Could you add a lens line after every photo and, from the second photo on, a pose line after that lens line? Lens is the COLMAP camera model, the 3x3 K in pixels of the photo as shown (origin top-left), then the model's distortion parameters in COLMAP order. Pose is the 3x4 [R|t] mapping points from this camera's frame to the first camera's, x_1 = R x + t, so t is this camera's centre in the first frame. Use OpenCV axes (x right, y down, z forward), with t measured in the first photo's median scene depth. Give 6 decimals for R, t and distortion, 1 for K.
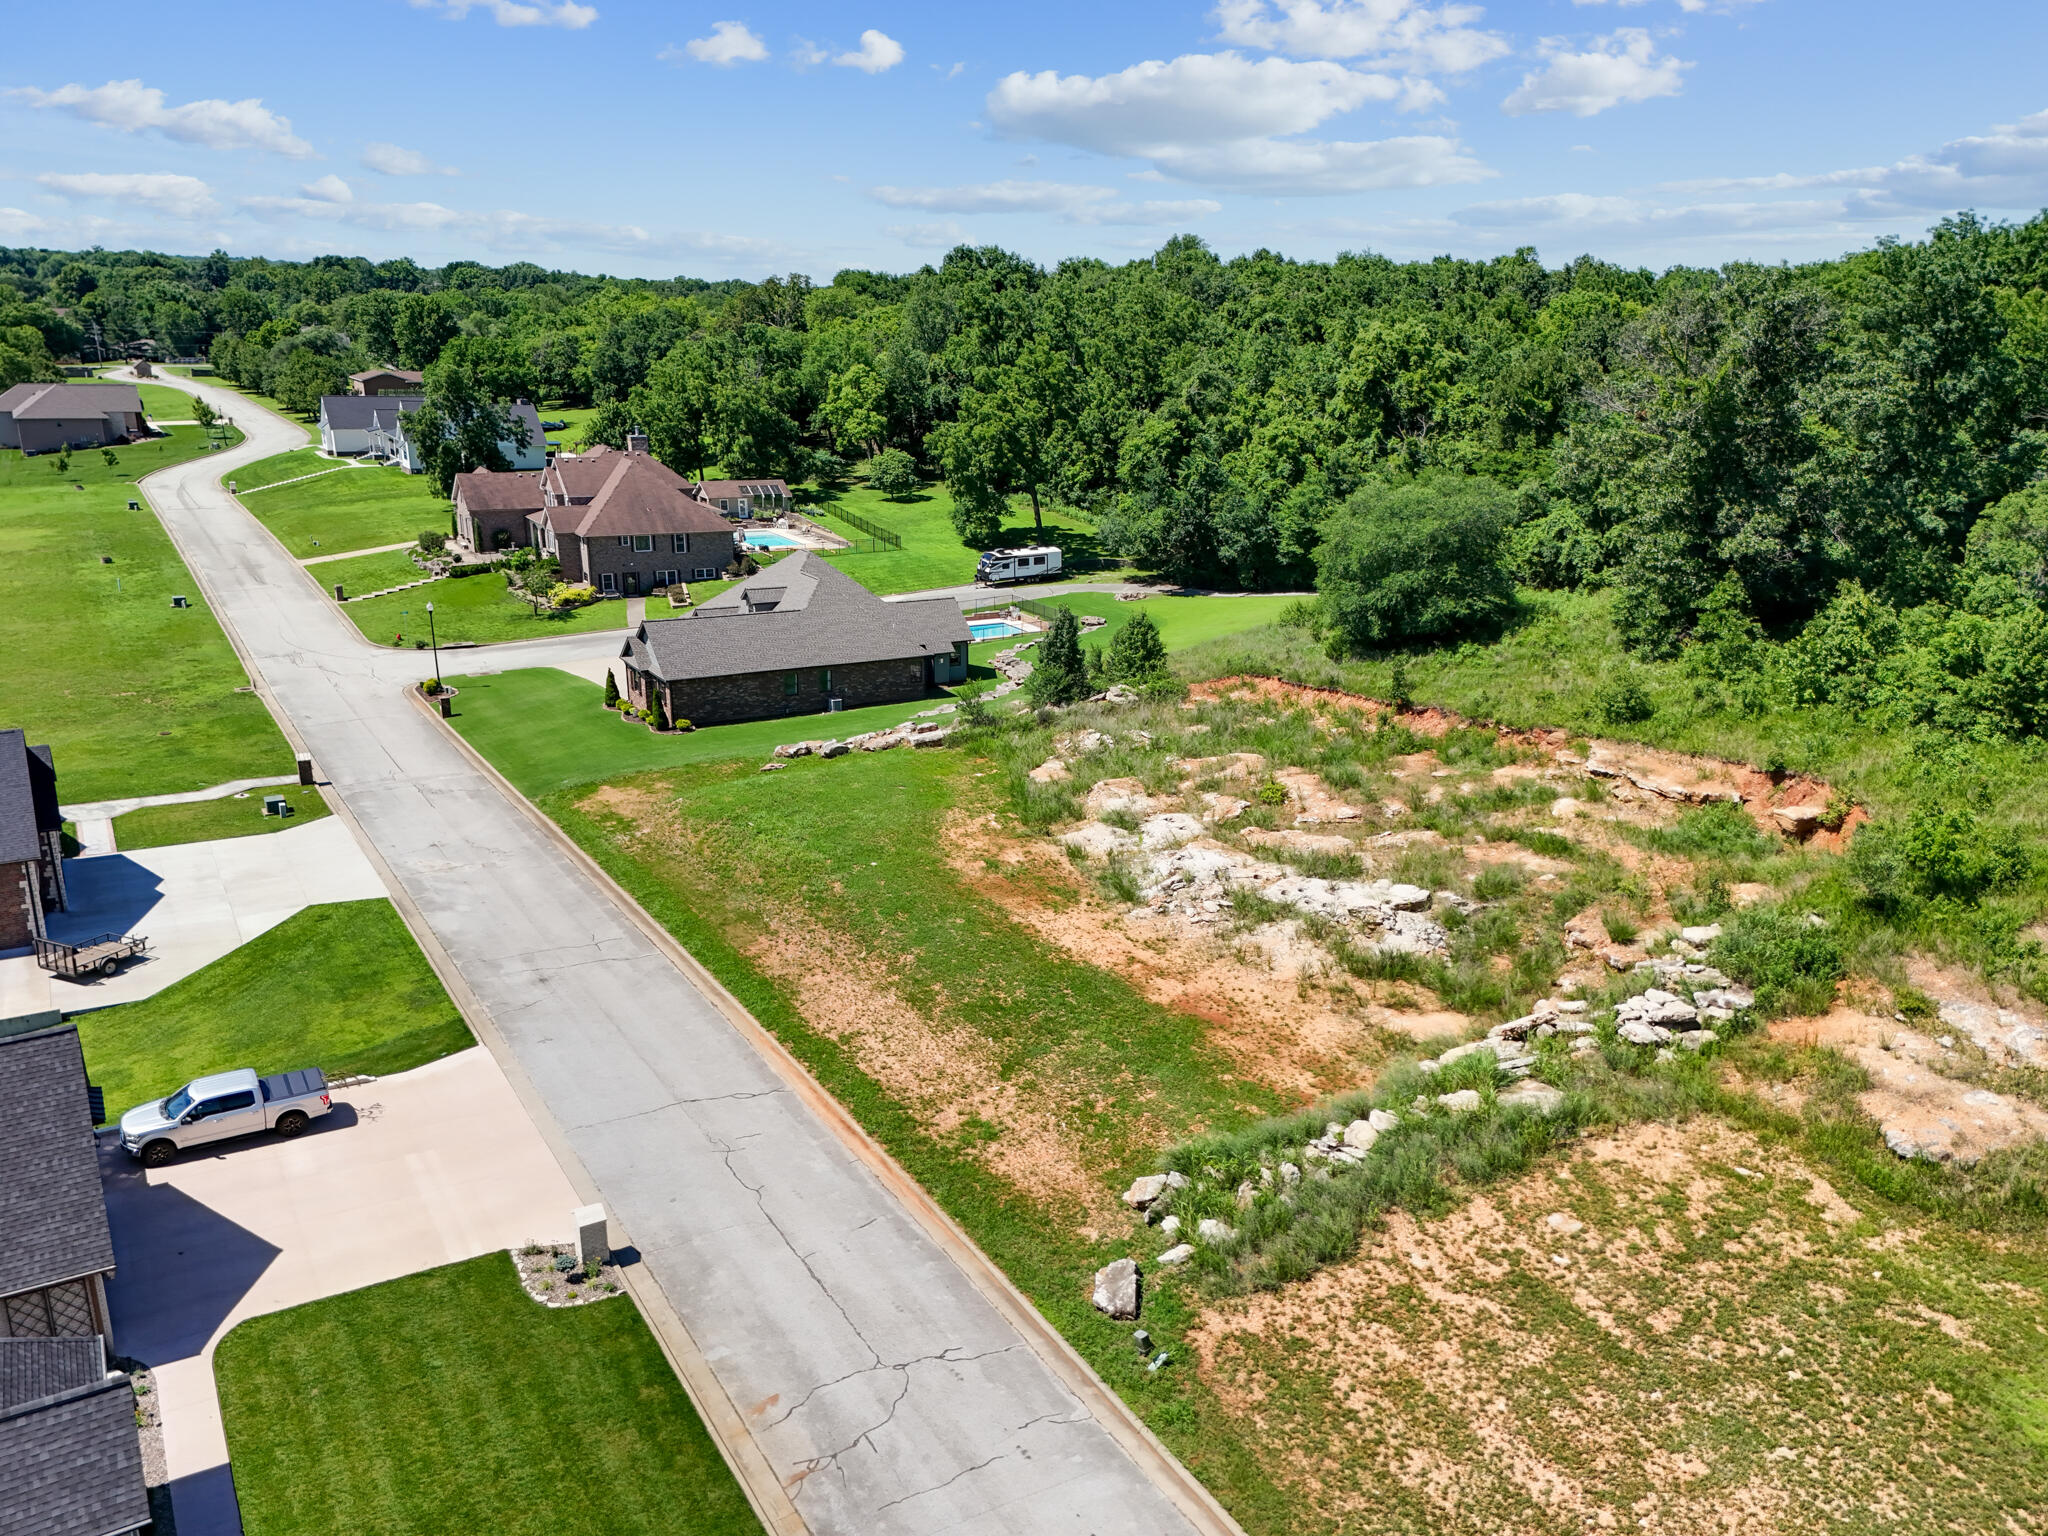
lens RADIAL K [[1543.5, 0, 1020.4], [0, 1543.5, 765.3], [0, 0, 1]] dist [0.081259, -0.083332]
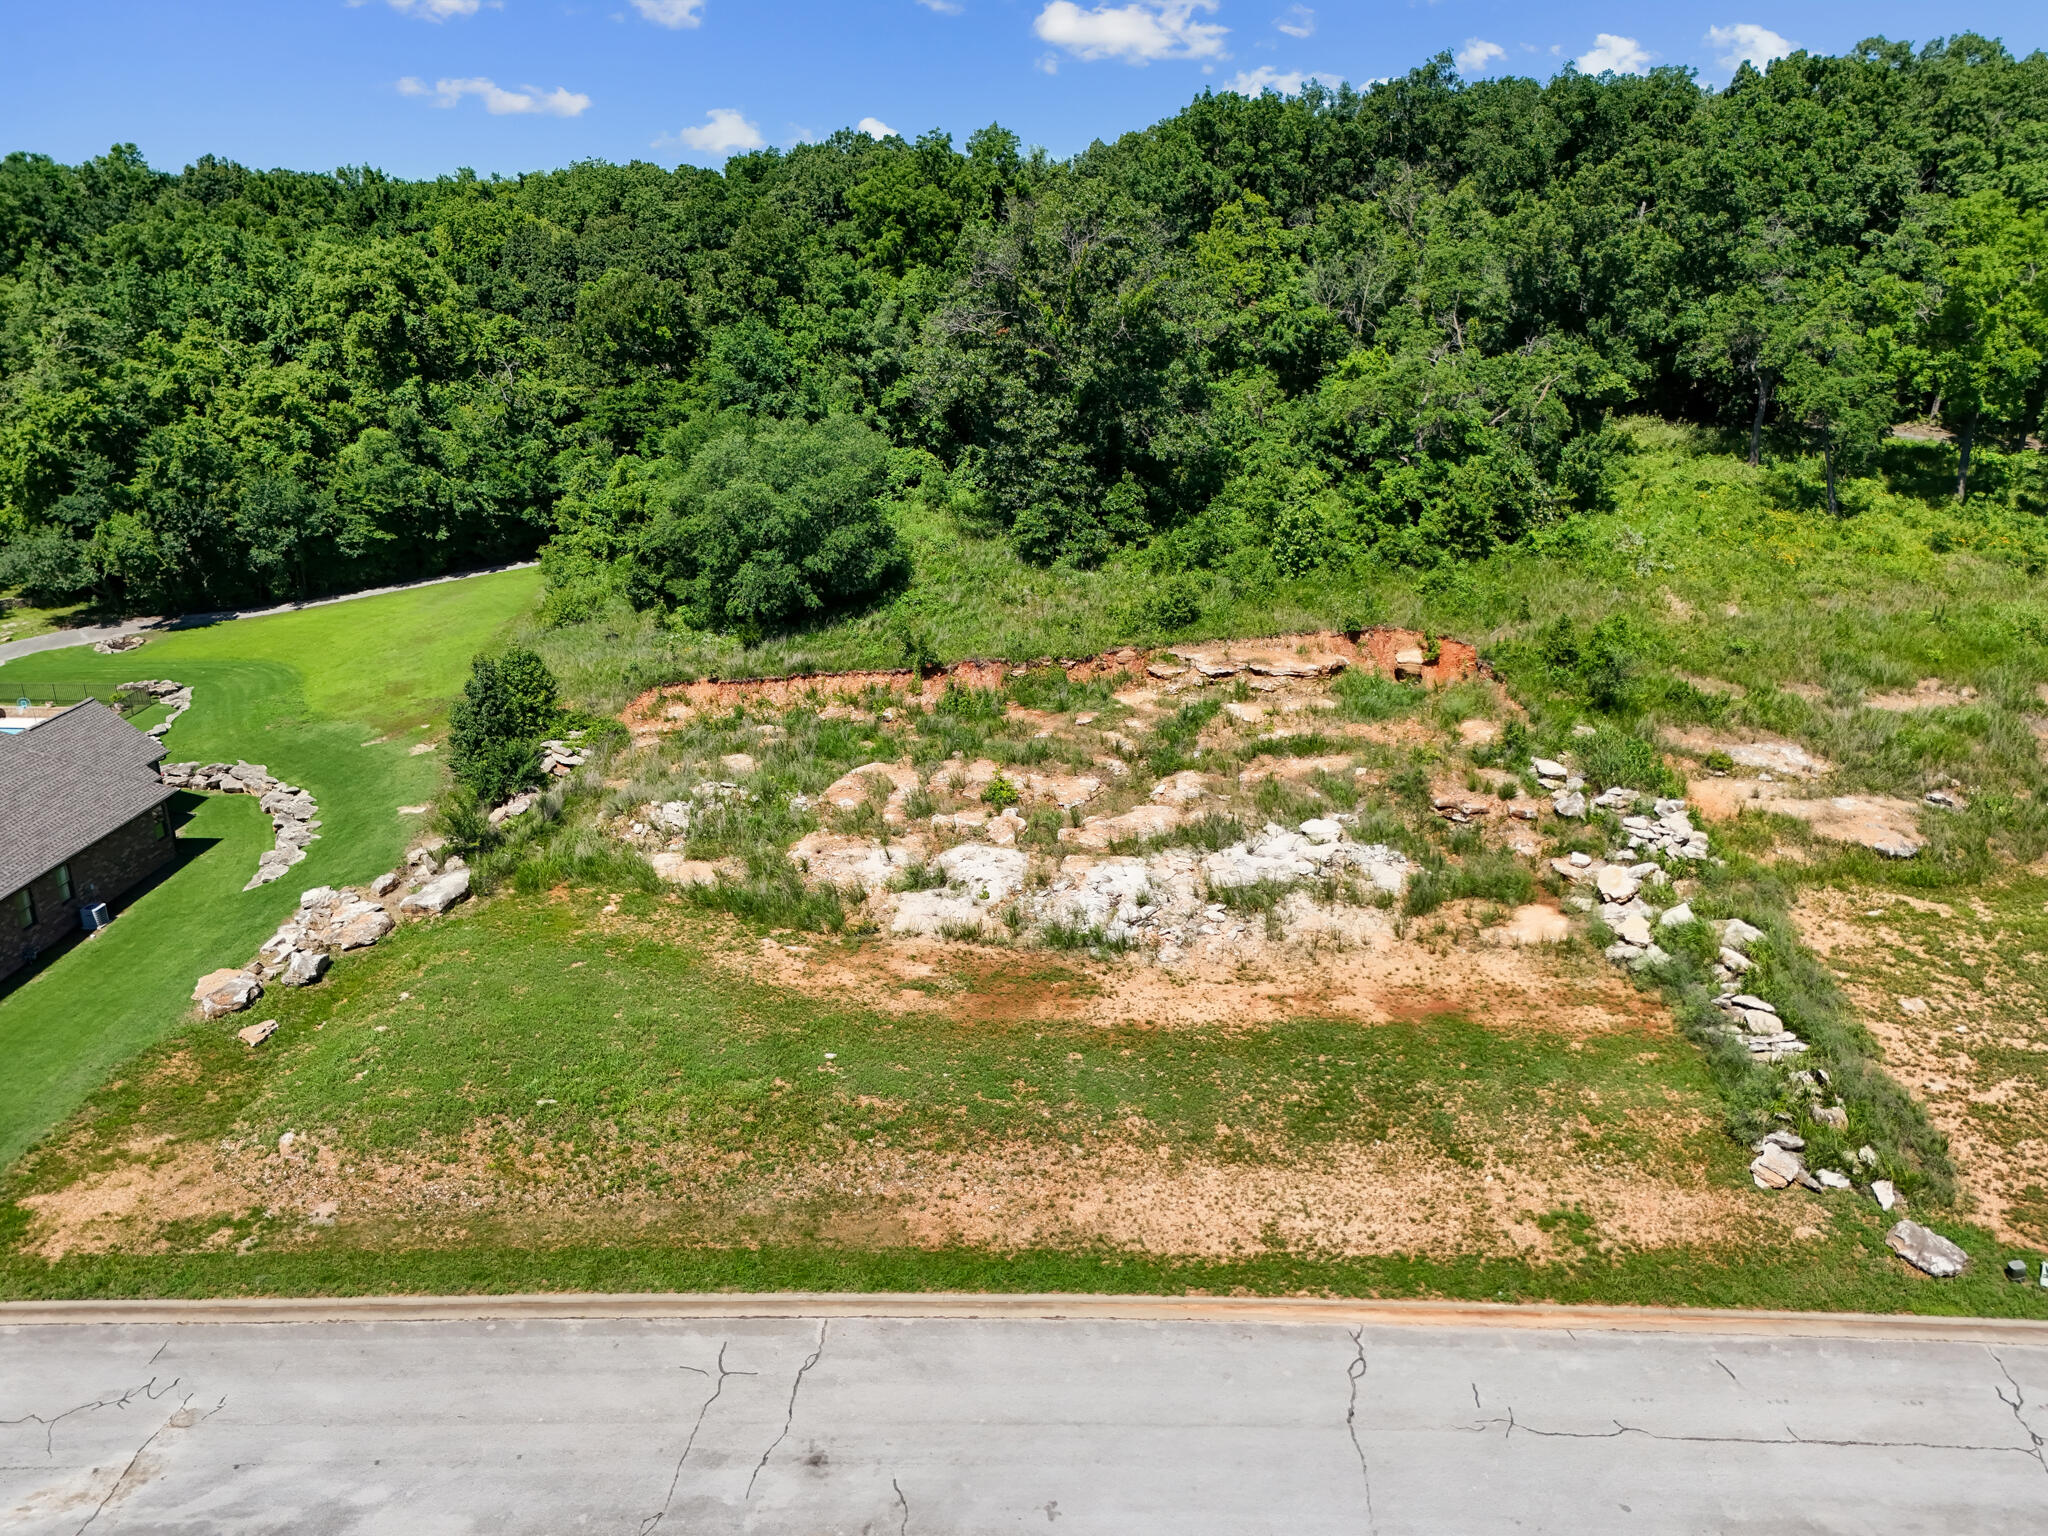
lens RADIAL K [[1543.5, 0, 1020.4], [0, 1543.5, 765.3], [0, 0, 1]] dist [0.081259, -0.083332]
pose [[0.546749, -0.299458, 0.781914, -0.552676], [0.253535, 0.949226, 0.186252, -0.168880], [-0.797988, 0.096410, 0.594912, 0.492228]]
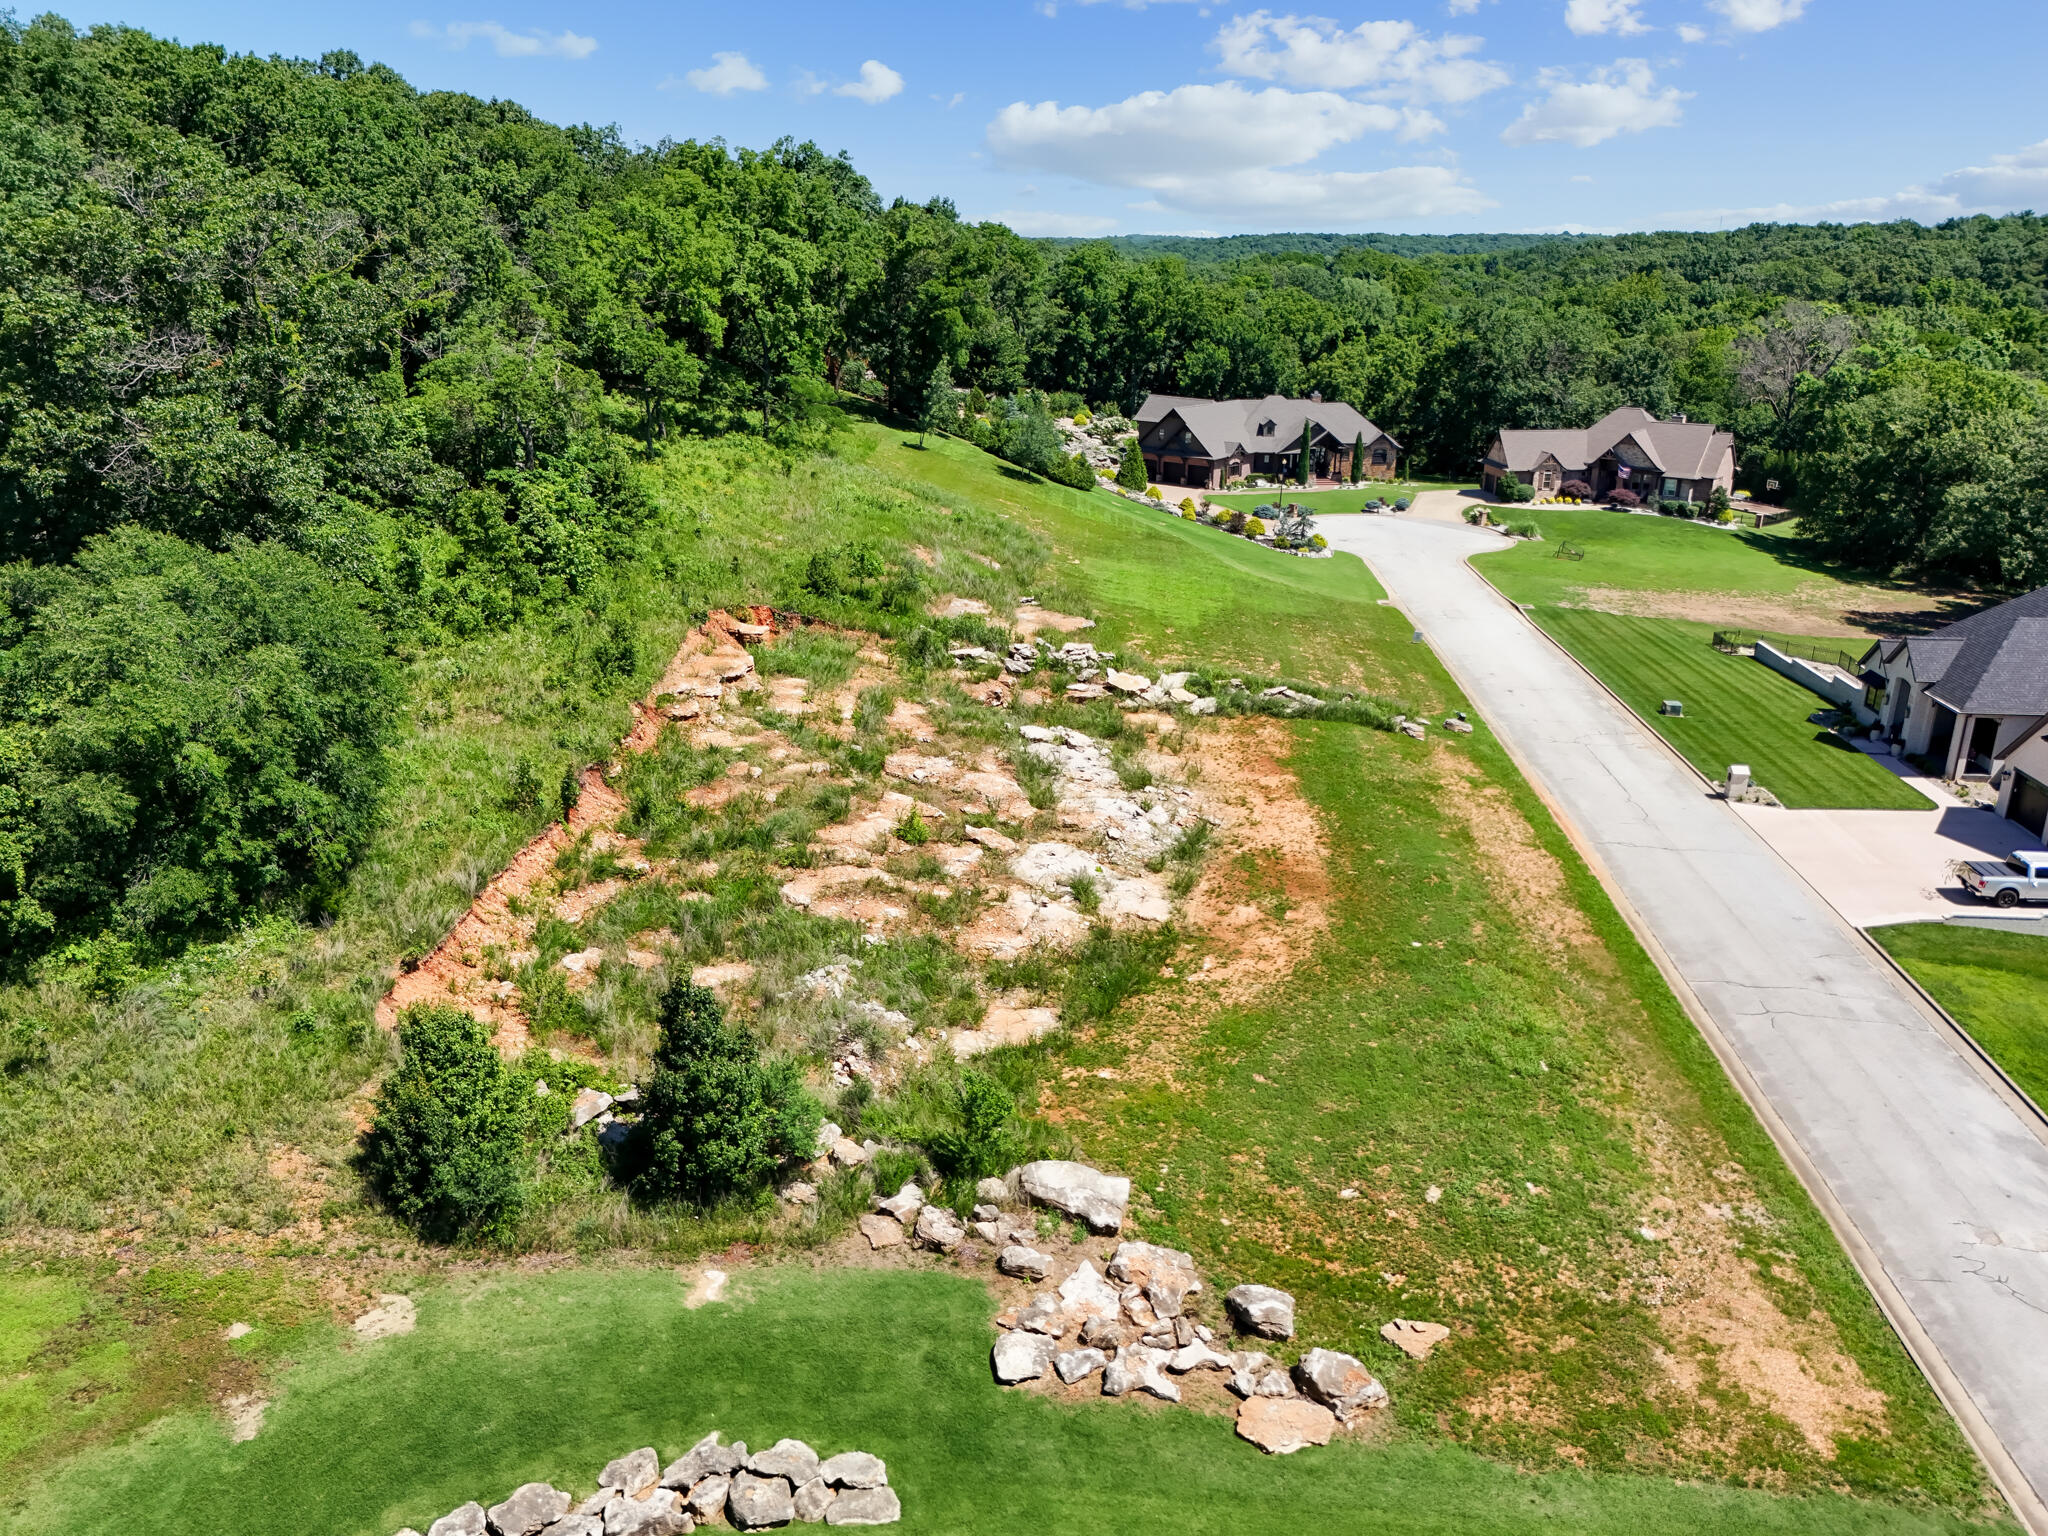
lens RADIAL K [[1543.5, 0, 1020.4], [0, 1543.5, 765.3], [0, 0, 1]] dist [0.081259, -0.083332]
pose [[-0.817820, -0.221030, 0.531334, -0.333973], [0.130969, 0.827582, 0.545852, -0.482126], [-0.560372, 0.515997, -0.647866, 1.579828]]
